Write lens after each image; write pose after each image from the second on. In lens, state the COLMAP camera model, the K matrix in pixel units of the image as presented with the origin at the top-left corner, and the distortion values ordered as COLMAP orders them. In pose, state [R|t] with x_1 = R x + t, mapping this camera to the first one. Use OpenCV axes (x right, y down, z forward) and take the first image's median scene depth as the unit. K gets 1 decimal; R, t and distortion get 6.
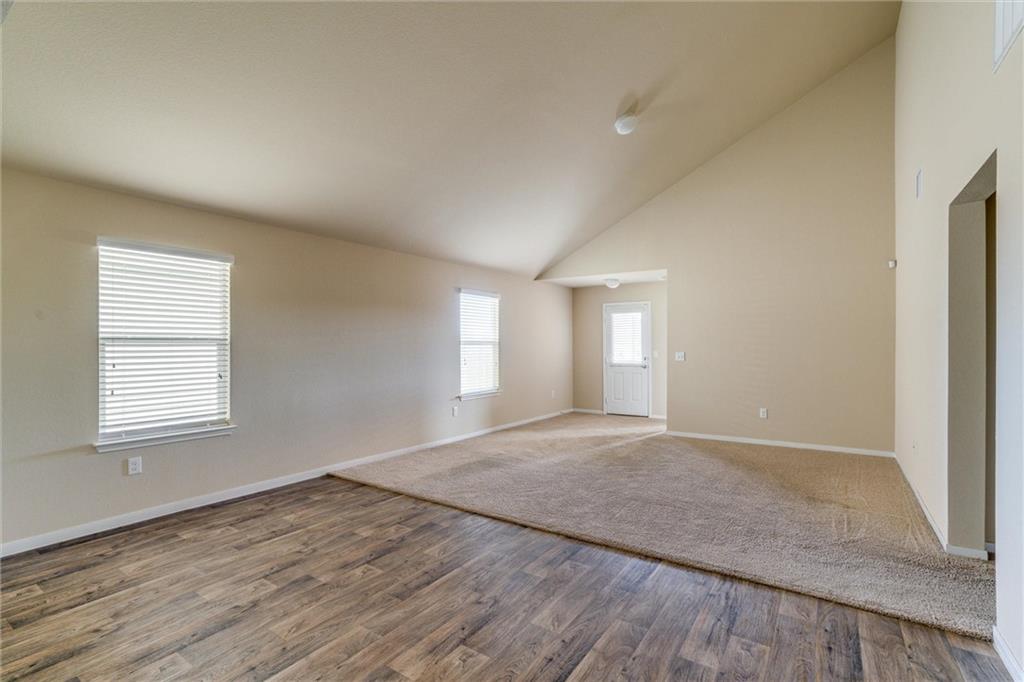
lens RADIAL K [[475.2, 0, 529.7], [0, 475.2, 344.6], [0, 0, 1]] dist [-0.014894, 0.000199]
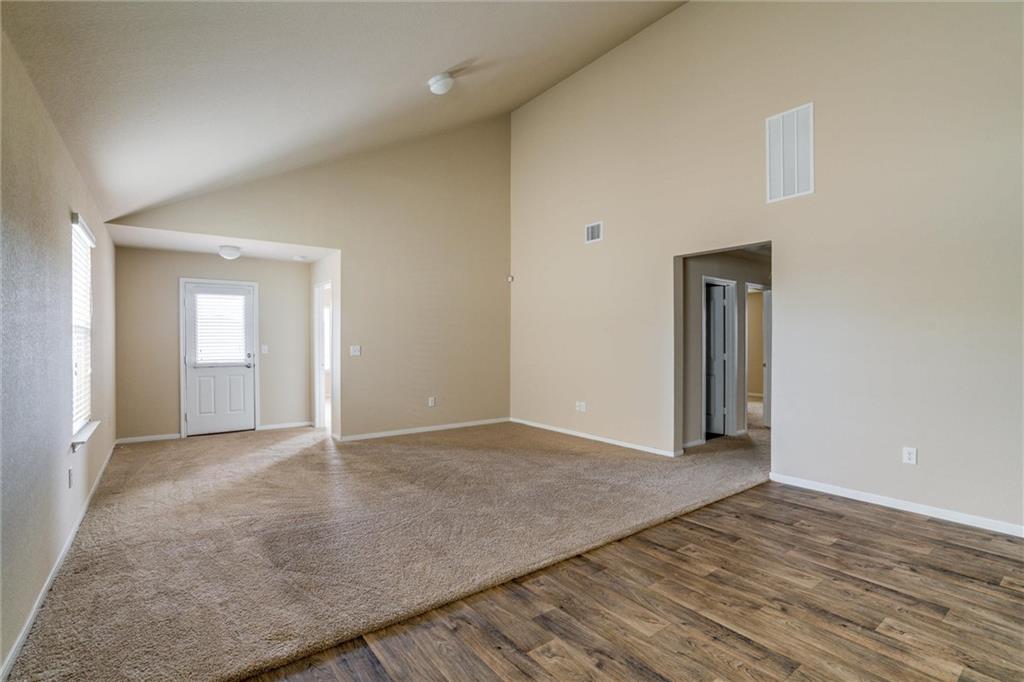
lens RADIAL K [[471.8, 0, 499.4], [0, 471.8, 338.8], [0, 0, 1]] dist [-0.053465, 0.024848]
pose [[0.351828, 0.003527, 0.936058, -0.543621], [0.000552, 0.999992, -0.003975, 0.008782], [-0.936064, 0.001915, 0.351823, 0.570364]]
